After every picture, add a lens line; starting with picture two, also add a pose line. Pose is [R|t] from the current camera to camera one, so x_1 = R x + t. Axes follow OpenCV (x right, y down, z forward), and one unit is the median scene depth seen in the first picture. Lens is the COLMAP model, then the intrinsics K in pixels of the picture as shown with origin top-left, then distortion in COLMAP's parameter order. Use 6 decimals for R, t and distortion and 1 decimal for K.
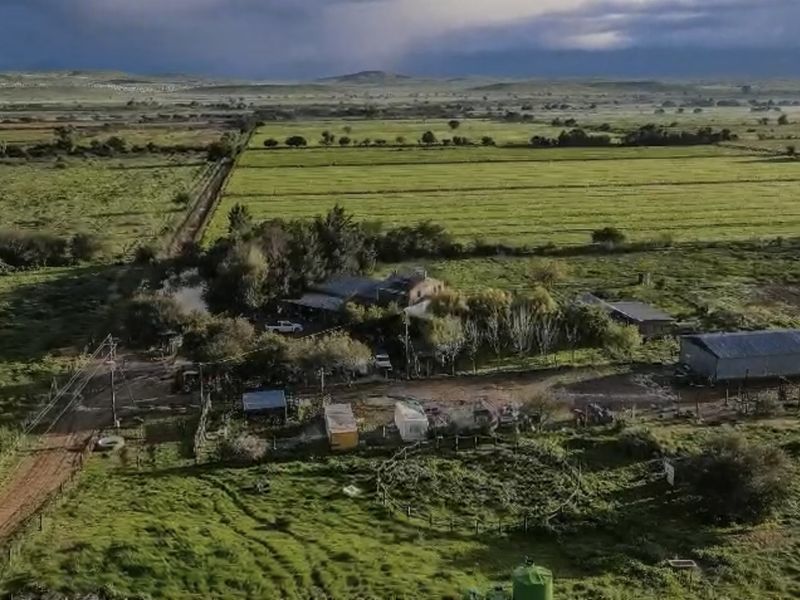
lens RADIAL K [[900.2, 0, 400.0], [0, 900.2, 300.0], [0, 0, 1]] dist [0.016995, 0.036515]
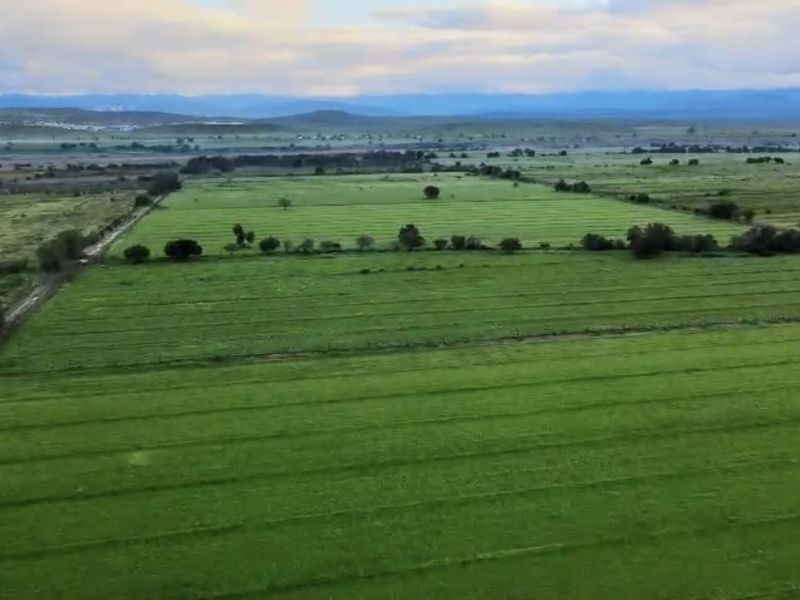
lens RADIAL K [[814.2, 0, 400.0], [0, 814.2, 300.0], [0, 0, 1]] dist [-0.005257, 0.116044]
pose [[0.998326, -0.008555, 0.057207, -0.007045], [0.009665, 0.999770, -0.019152, -0.129349], [-0.057030, 0.019672, 0.998179, 0.466548]]
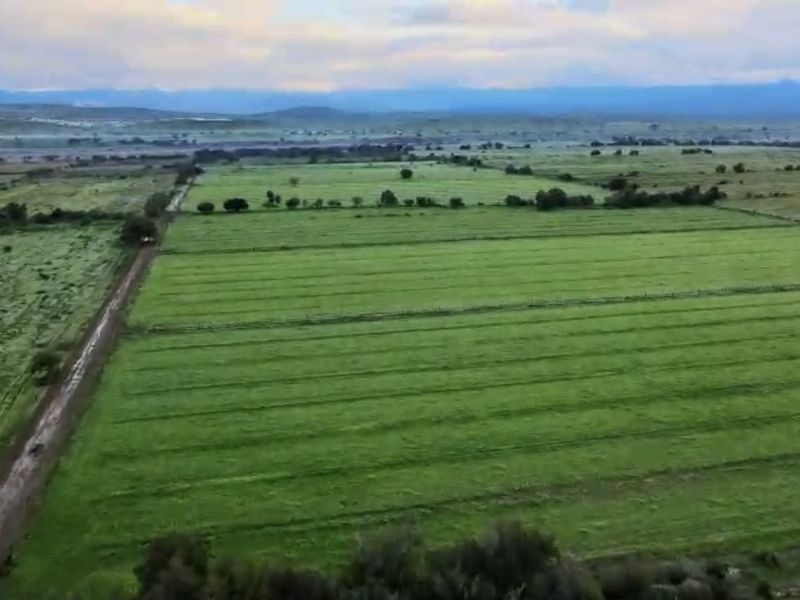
lens RADIAL K [[814.2, 0, 400.0], [0, 814.2, 300.0], [0, 0, 1]] dist [-0.005257, 0.116044]
pose [[0.996831, -0.014903, 0.078139, -0.021259], [0.016029, 0.999776, -0.013805, -0.070371], [-0.077916, 0.015014, 0.996847, 0.212404]]
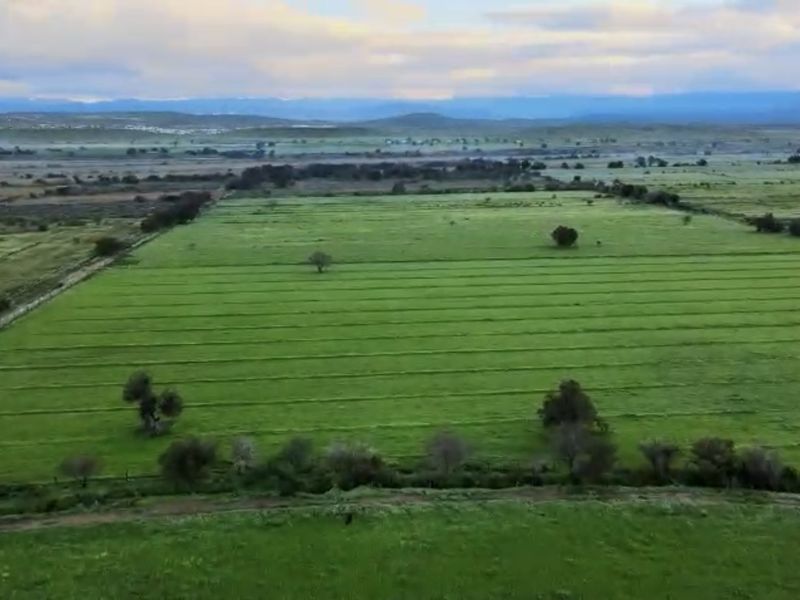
lens RADIAL K [[814.2, 0, 400.0], [0, 814.2, 300.0], [0, 0, 1]] dist [-0.005257, 0.116044]
pose [[0.998430, 0.016349, -0.053572, -0.001719], [-0.017584, 0.999589, -0.022654, -0.210261], [0.053179, 0.023560, 0.998307, 0.809845]]
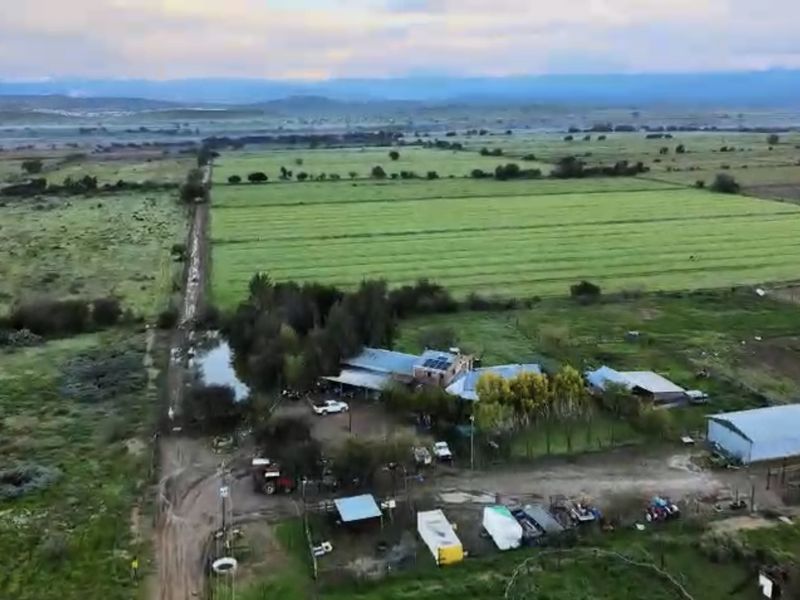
lens RADIAL K [[814.2, 0, 400.0], [0, 814.2, 300.0], [0, 0, 1]] dist [-0.005257, 0.116044]
pose [[0.996157, -0.022727, 0.084581, -0.030267], [0.022849, 0.999739, -0.000477, -0.022739], [-0.084549, 0.002408, 0.996416, 0.006637]]
